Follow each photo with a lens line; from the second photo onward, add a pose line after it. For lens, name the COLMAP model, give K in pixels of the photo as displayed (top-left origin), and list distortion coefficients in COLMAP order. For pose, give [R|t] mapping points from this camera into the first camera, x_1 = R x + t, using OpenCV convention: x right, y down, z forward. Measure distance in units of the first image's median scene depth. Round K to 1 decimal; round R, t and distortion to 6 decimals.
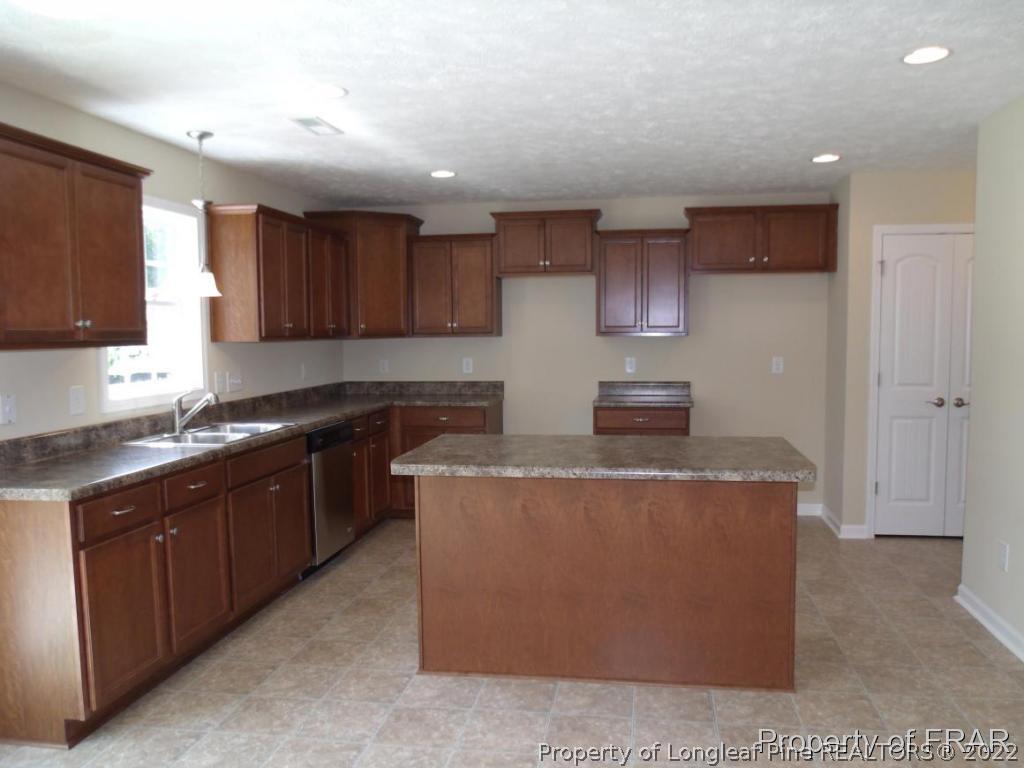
lens RADIAL K [[813.5, 0, 516.5], [0, 813.5, 389.0], [0, 0, 1]] dist [-0.038463, 0.002094]
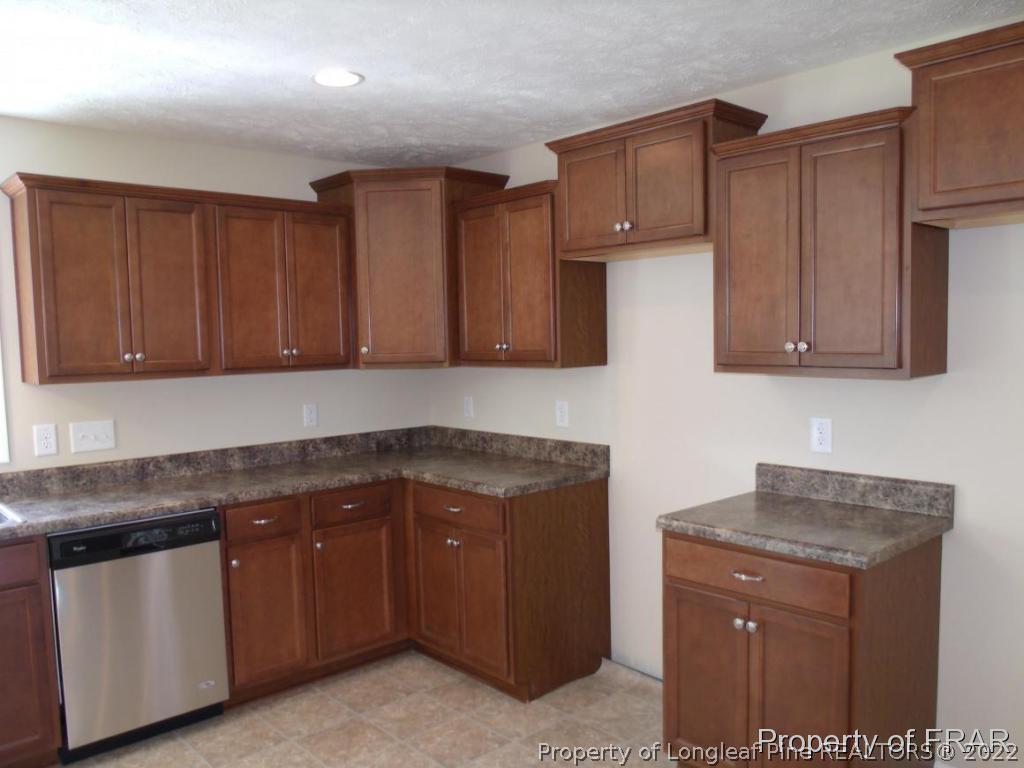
lens RADIAL K [[813.5, 0, 515.3], [0, 813.5, 388.4], [0, 0, 1]] dist [-0.038463, 0.002094]
pose [[0.789548, 0.031781, -0.612865, 0.318280], [-0.030579, 0.999455, 0.012434, -0.062217], [0.612926, 0.008924, 0.790090, 0.601165]]
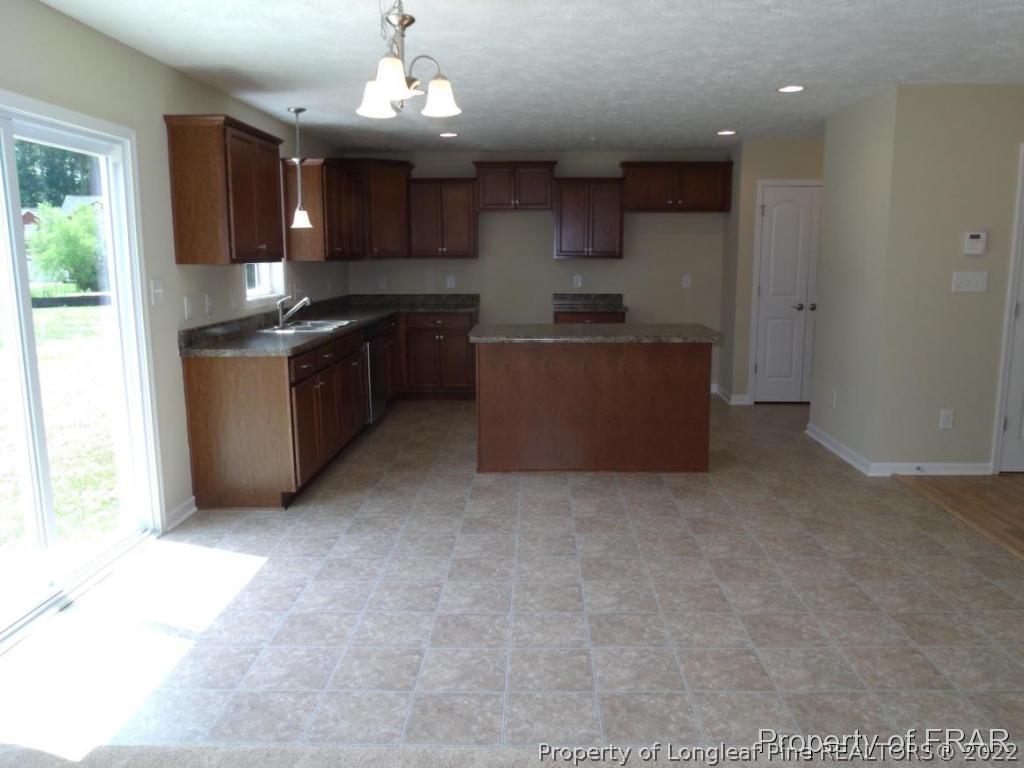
lens RADIAL K [[813.5, 0, 517.0], [0, 813.5, 379.7], [0, 0, 1]] dist [-0.038463, 0.002094]
pose [[0.990910, -0.014078, 0.133786, -0.151512], [0.003450, 0.996842, 0.079336, 0.027634], [-0.134481, -0.078153, 0.987829, -0.331506]]
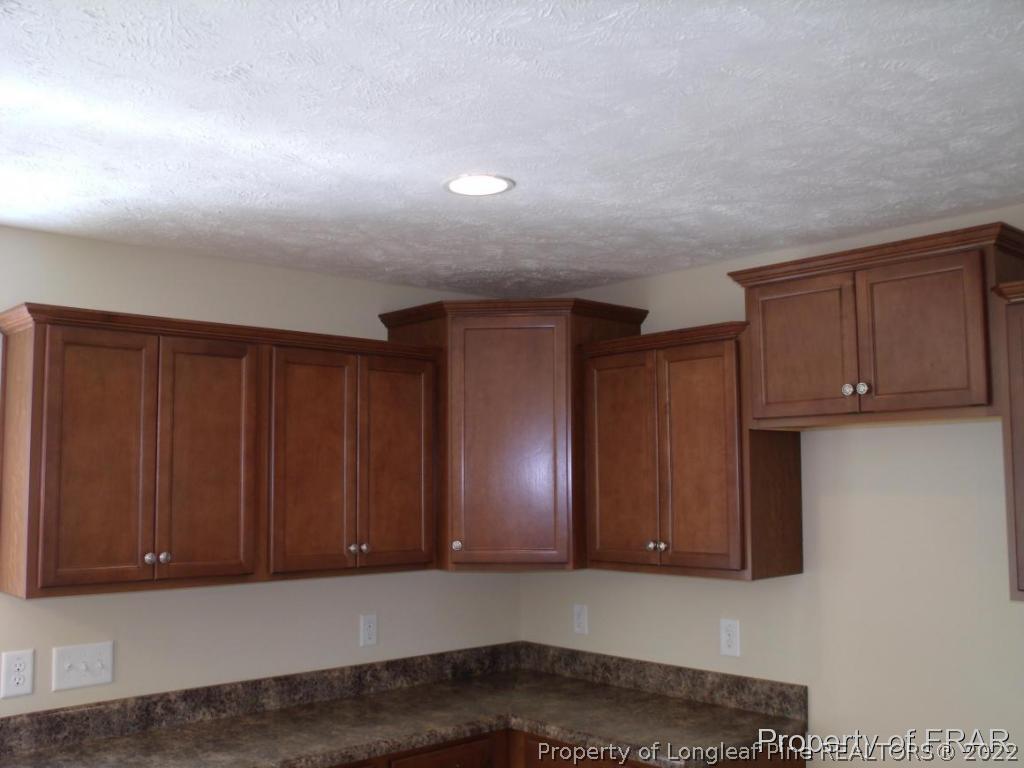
lens RADIAL K [[995.8, 0, 512.7], [0, 995.8, 393.7], [0, 0, 1]] dist [-0.068446, 0.000000]
pose [[0.790243, -0.050964, -0.610671, 0.198687], [-0.044489, 0.989135, -0.140120, -0.089609], [0.611177, 0.137897, 0.779389, 0.600233]]
